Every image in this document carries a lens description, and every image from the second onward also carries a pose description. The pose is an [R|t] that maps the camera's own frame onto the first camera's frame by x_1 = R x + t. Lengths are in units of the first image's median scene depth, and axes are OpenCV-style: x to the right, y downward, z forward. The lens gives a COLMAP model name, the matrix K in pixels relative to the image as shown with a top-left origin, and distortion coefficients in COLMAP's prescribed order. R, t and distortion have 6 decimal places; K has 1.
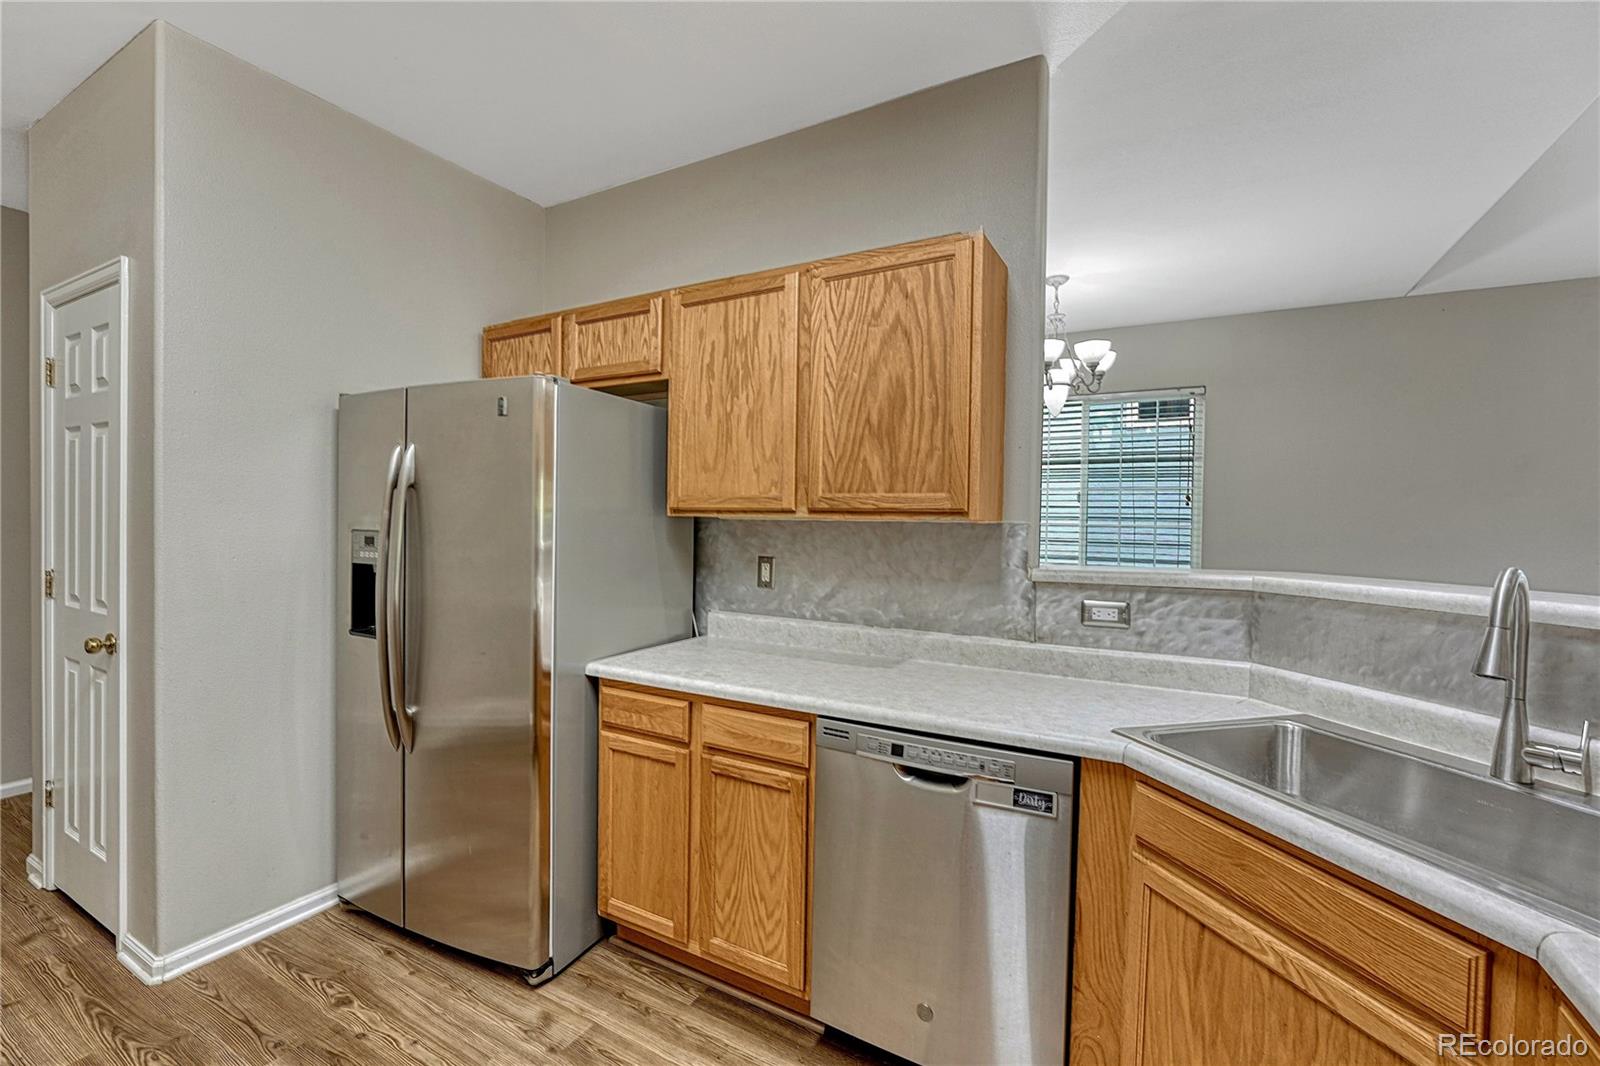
lens RADIAL K [[668.1, 0, 800.1], [0, 668.1, 535.6], [0, 0, 1]] dist [-0.002169, -0.000375]
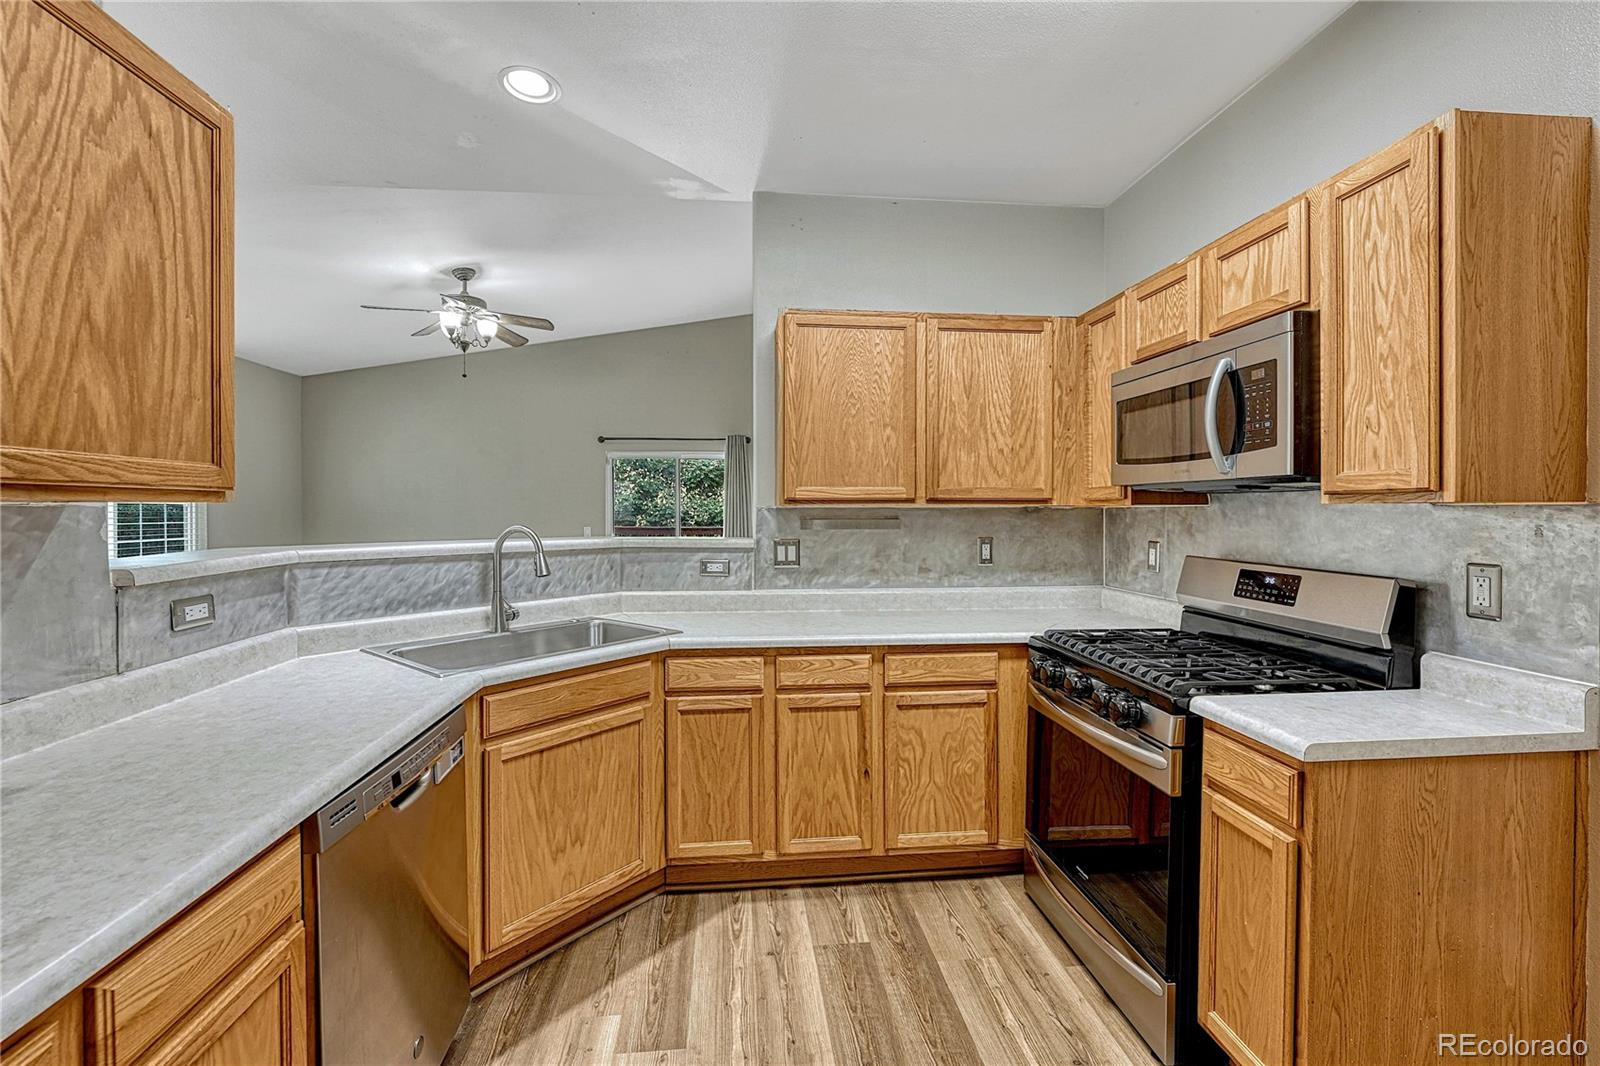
lens RADIAL K [[668.1, 0, 803.6], [0, 668.1, 525.4], [0, 0, 1]] dist [-0.002169, -0.000375]
pose [[-0.564792, -0.034776, 0.824500, -0.679926], [0.001780, 0.999058, 0.043358, -0.027603], [-0.825231, 0.025955, -0.564198, 0.852378]]
